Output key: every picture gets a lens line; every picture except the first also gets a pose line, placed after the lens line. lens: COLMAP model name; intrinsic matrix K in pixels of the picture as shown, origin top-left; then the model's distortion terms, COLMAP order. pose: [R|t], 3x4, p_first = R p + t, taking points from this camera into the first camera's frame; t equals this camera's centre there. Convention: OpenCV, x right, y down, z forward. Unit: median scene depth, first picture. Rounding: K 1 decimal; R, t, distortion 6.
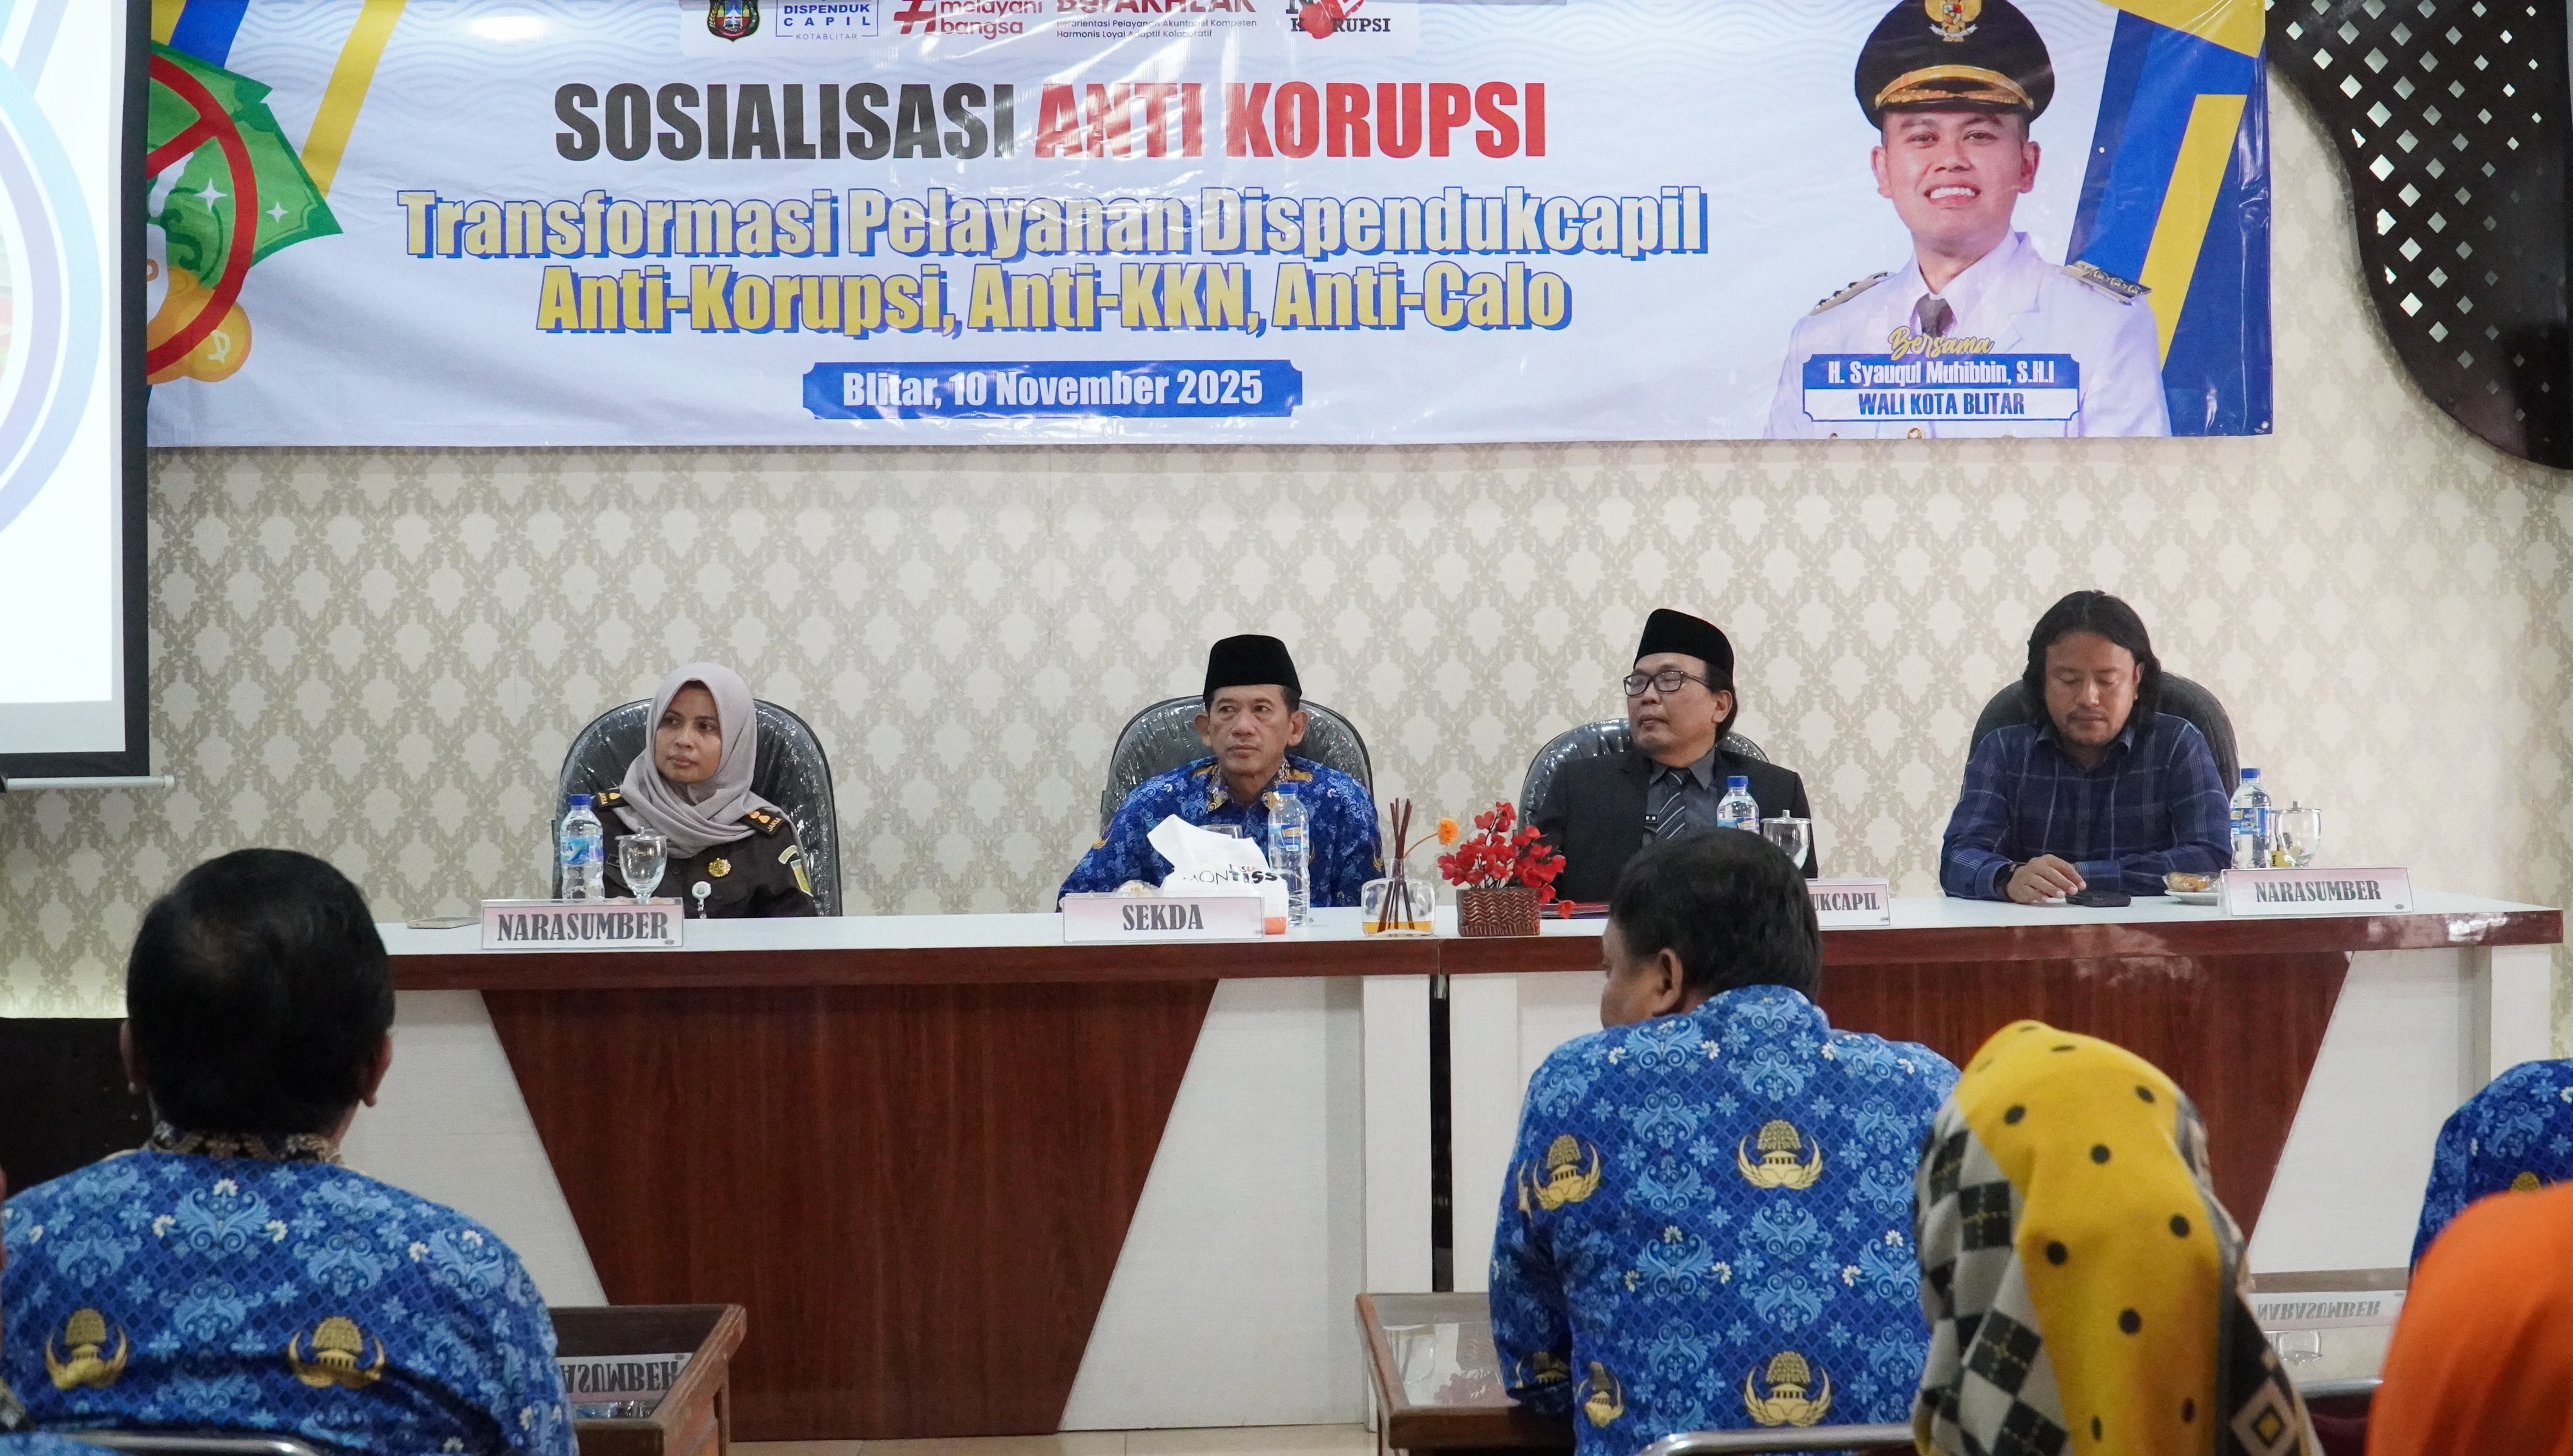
lens RADIAL K [[3745.6, 0, 1285.7], [0, 3745.6, 704.4], [0, 0, 1]] dist [-0.107071, 0.000000]
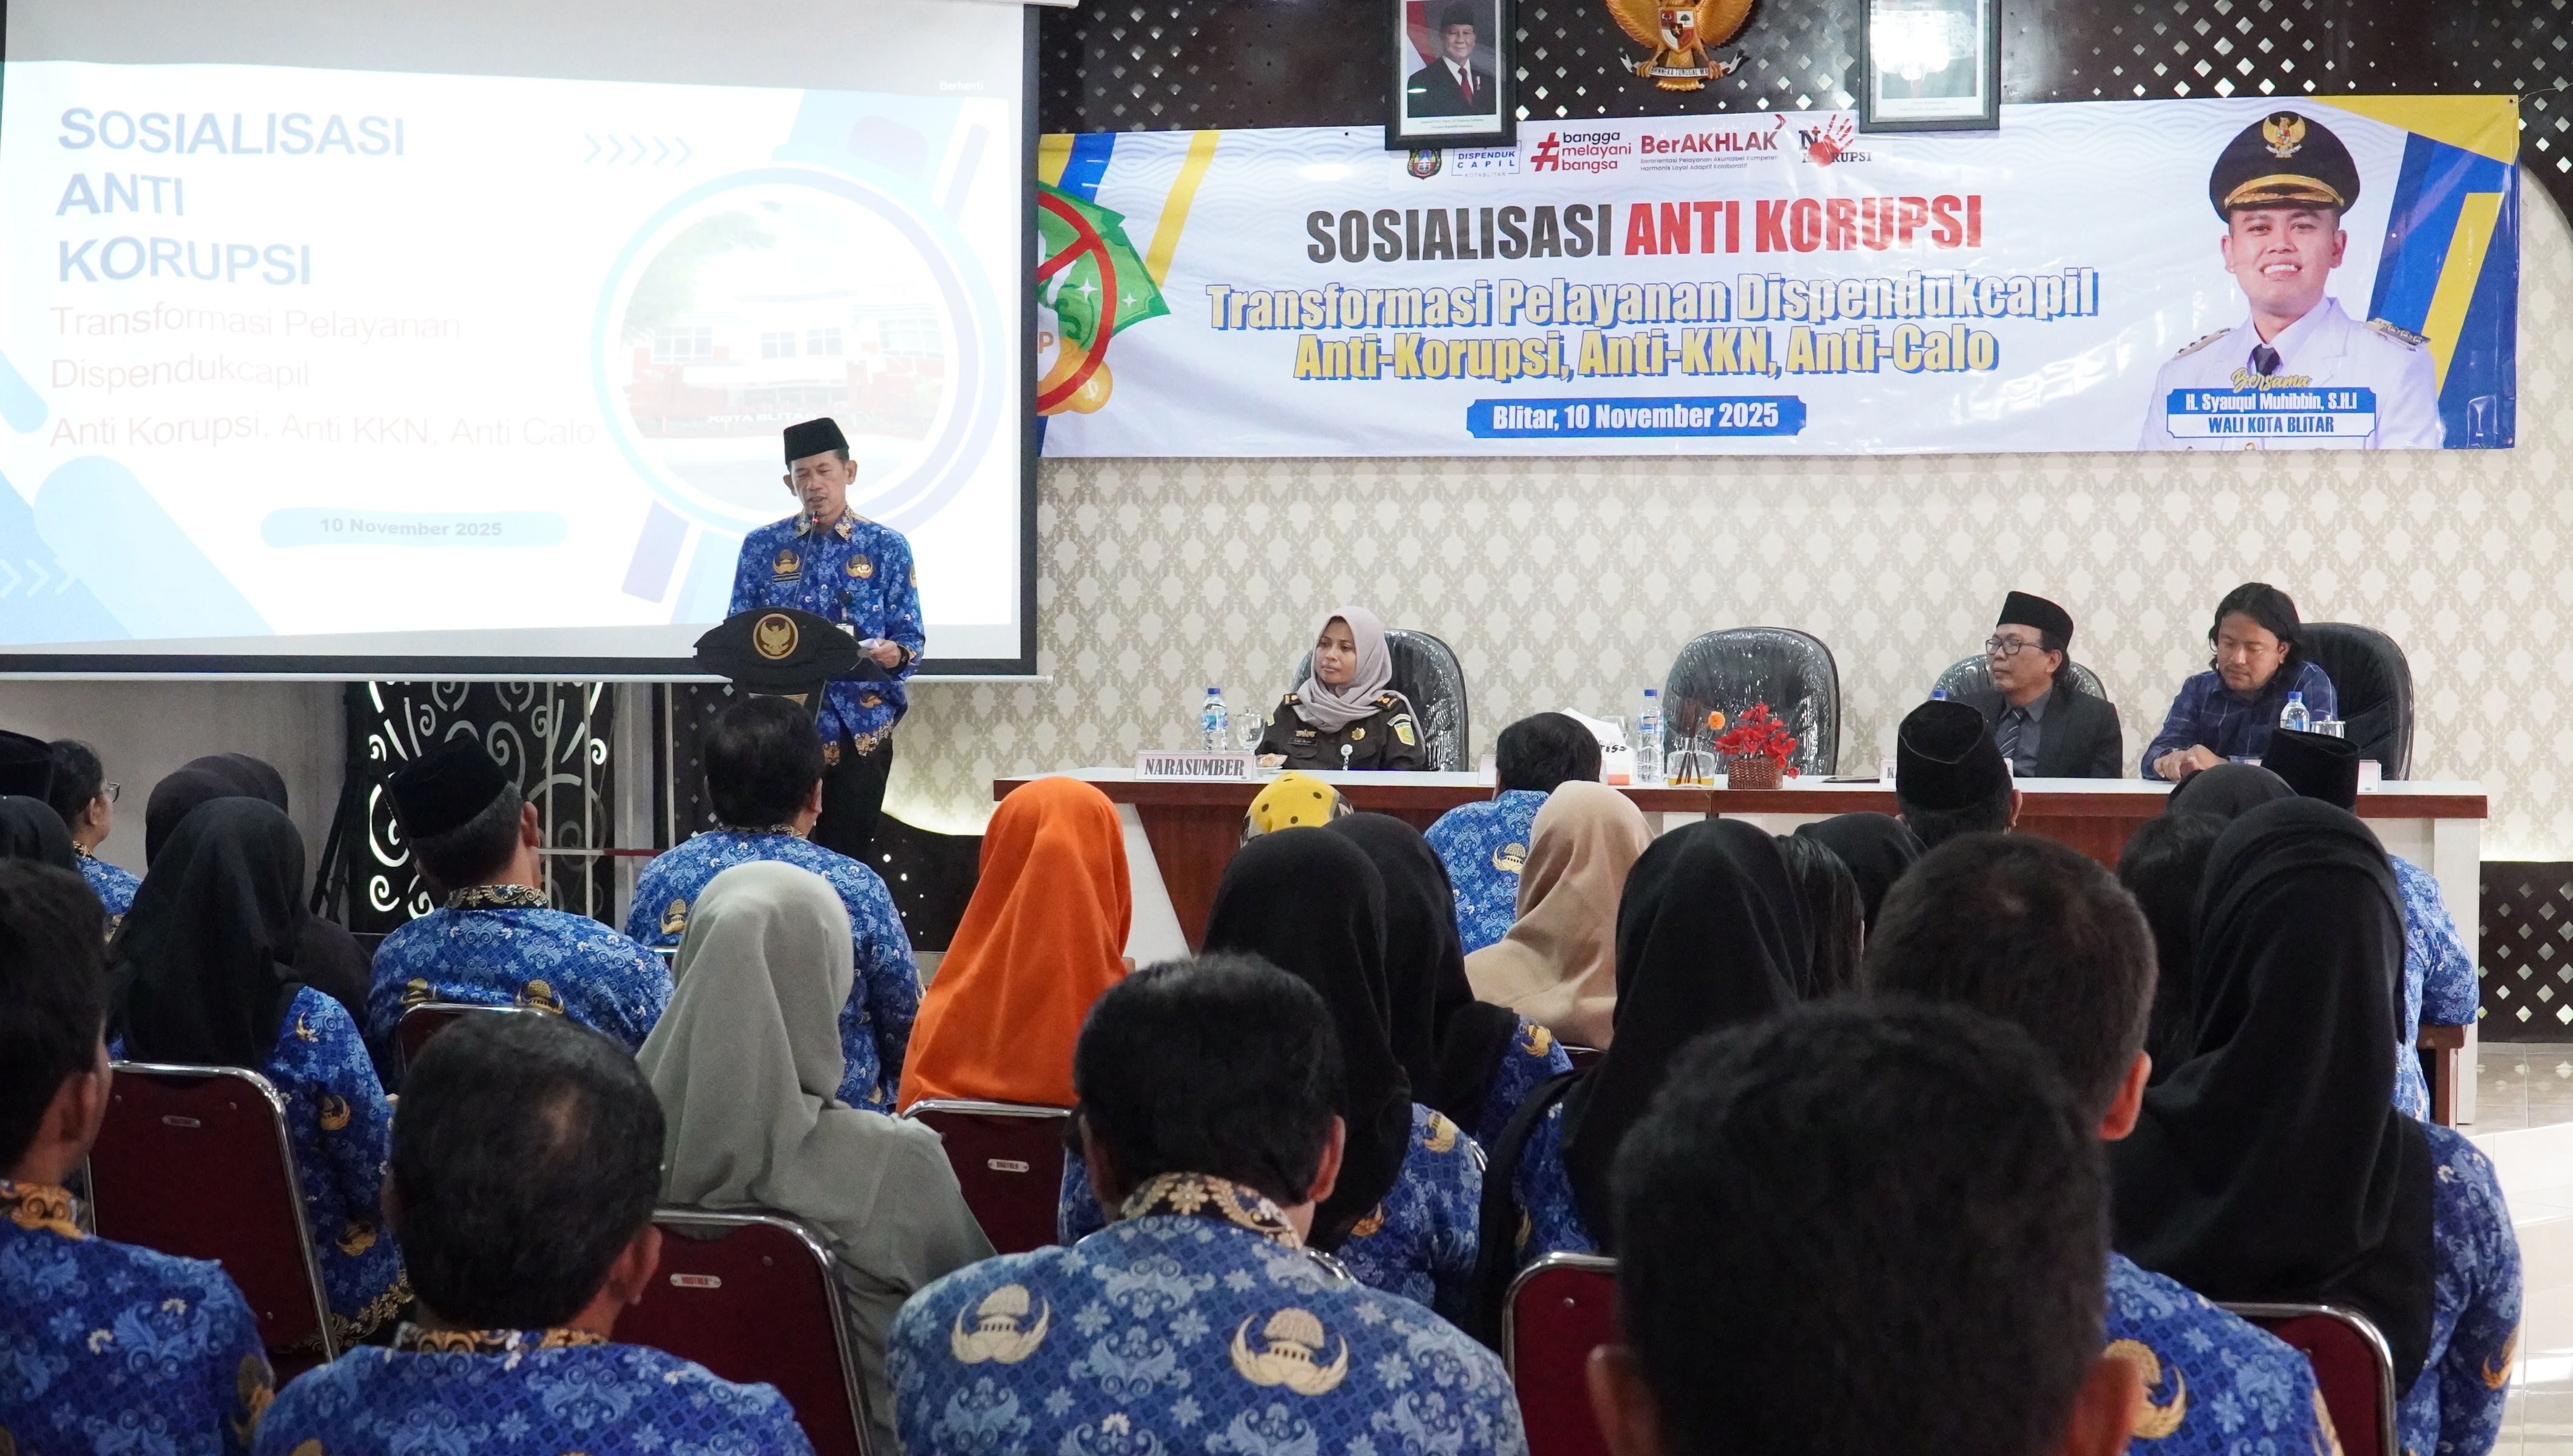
lens RADIAL K [[3745.6, 0, 1286.2], [0, 3745.6, 731.9], [0, 0, 1]] dist [-0.107071, 0.000000]
pose [[0.941313, 0.021834, -0.336828, 0.298483], [-0.014036, 0.999575, 0.025569, 0.001843], [0.337243, -0.019341, 0.941219, -0.400137]]
